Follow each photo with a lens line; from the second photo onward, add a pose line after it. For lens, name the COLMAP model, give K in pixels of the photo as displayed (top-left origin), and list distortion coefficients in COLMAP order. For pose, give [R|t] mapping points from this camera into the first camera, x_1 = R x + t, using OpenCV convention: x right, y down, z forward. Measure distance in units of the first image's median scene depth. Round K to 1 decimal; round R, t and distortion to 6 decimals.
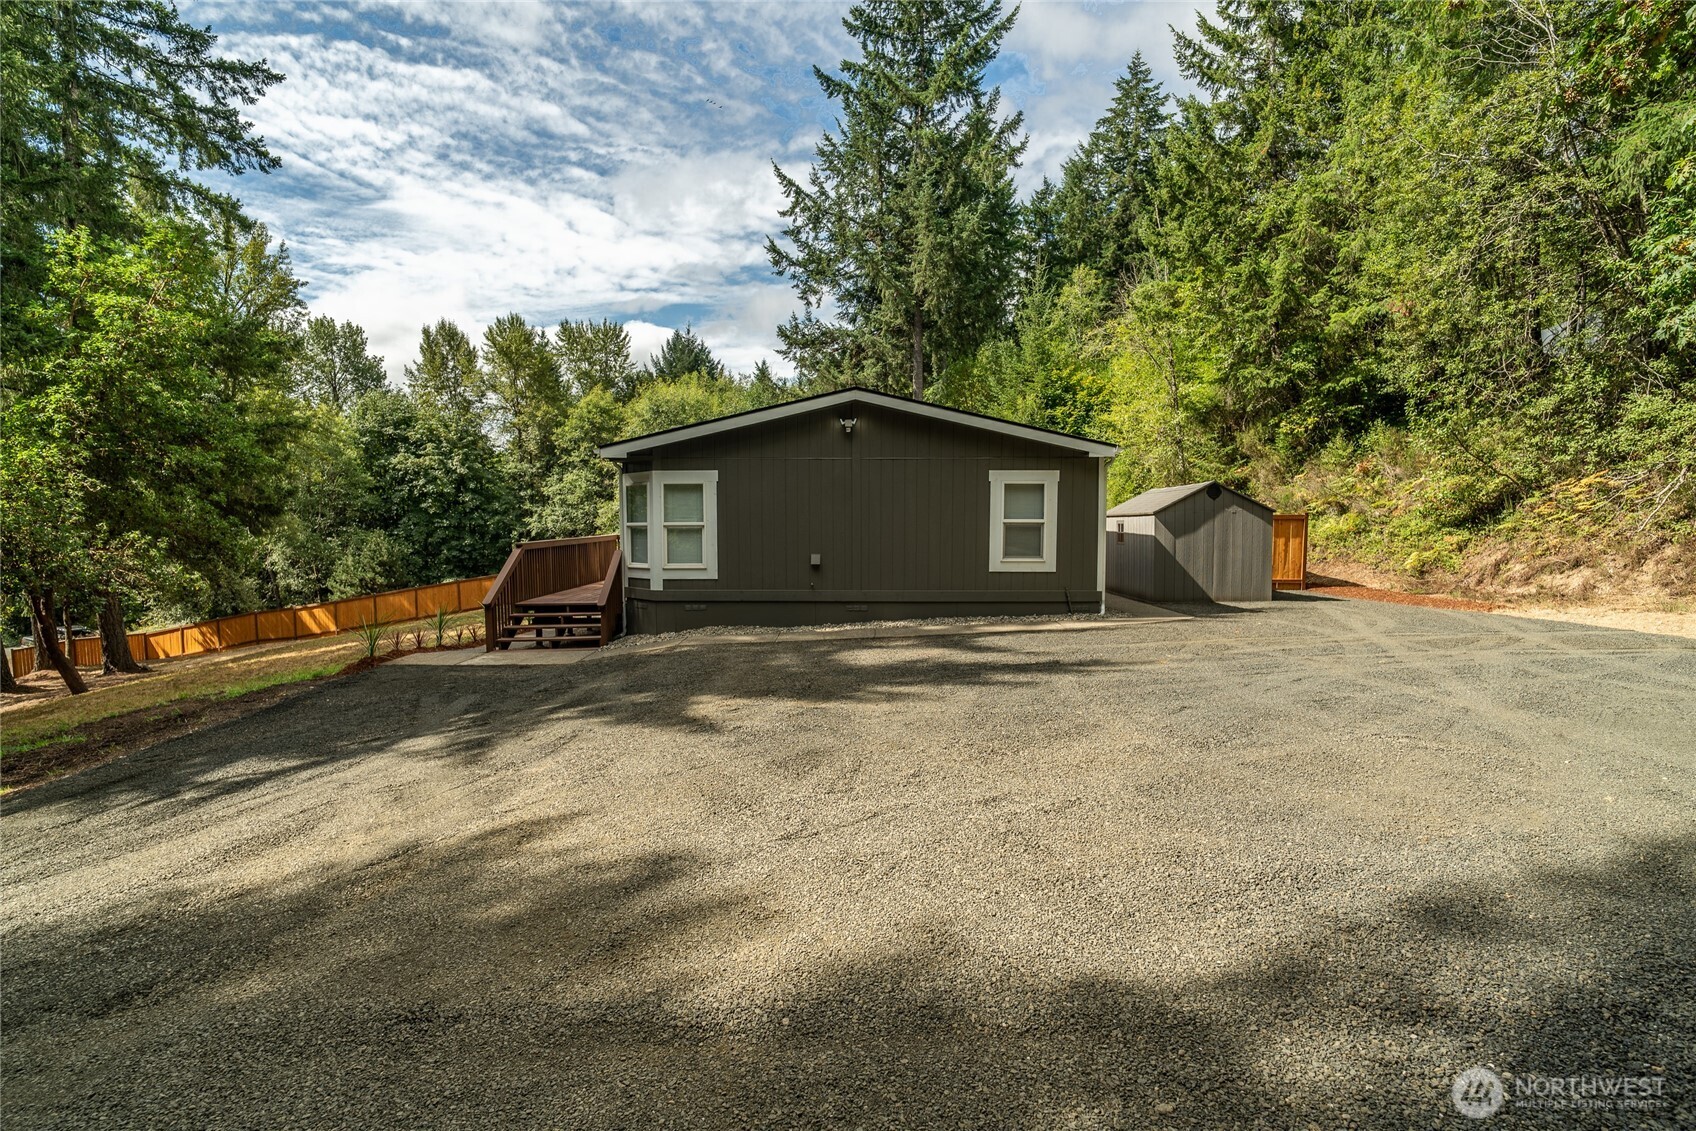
lens RADIAL K [[816.5, 0, 854.0], [0, 816.5, 565.8], [0, 0, 1]] dist [-0.006682, -0.000588]
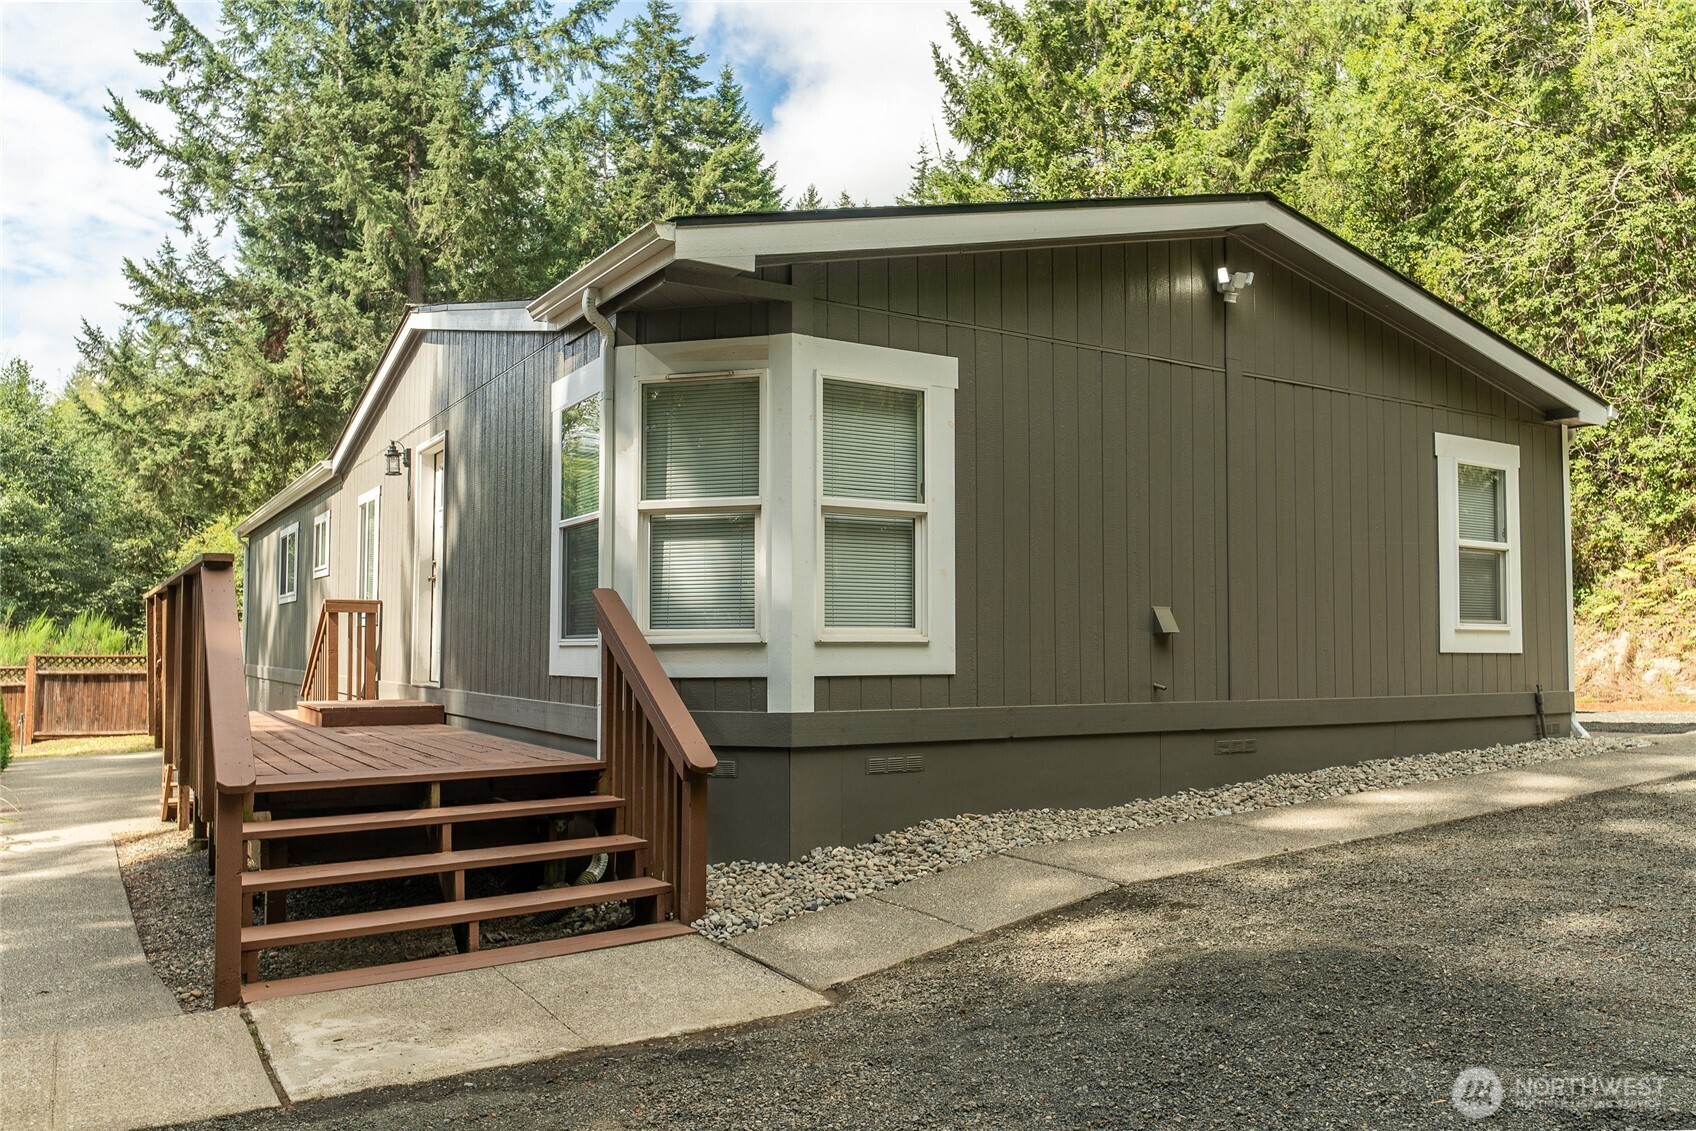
lens RADIAL K [[1216.8, 0, 848.0], [0, 1216.8, 565.5], [0, 0, 1]] dist [0.003486, 0.000771]
pose [[0.857135, 0.035783, 0.513848, -0.103008], [0.027275, 0.993032, -0.114648, 0.006236], [-0.514370, 0.112284, 0.850186, 0.129927]]
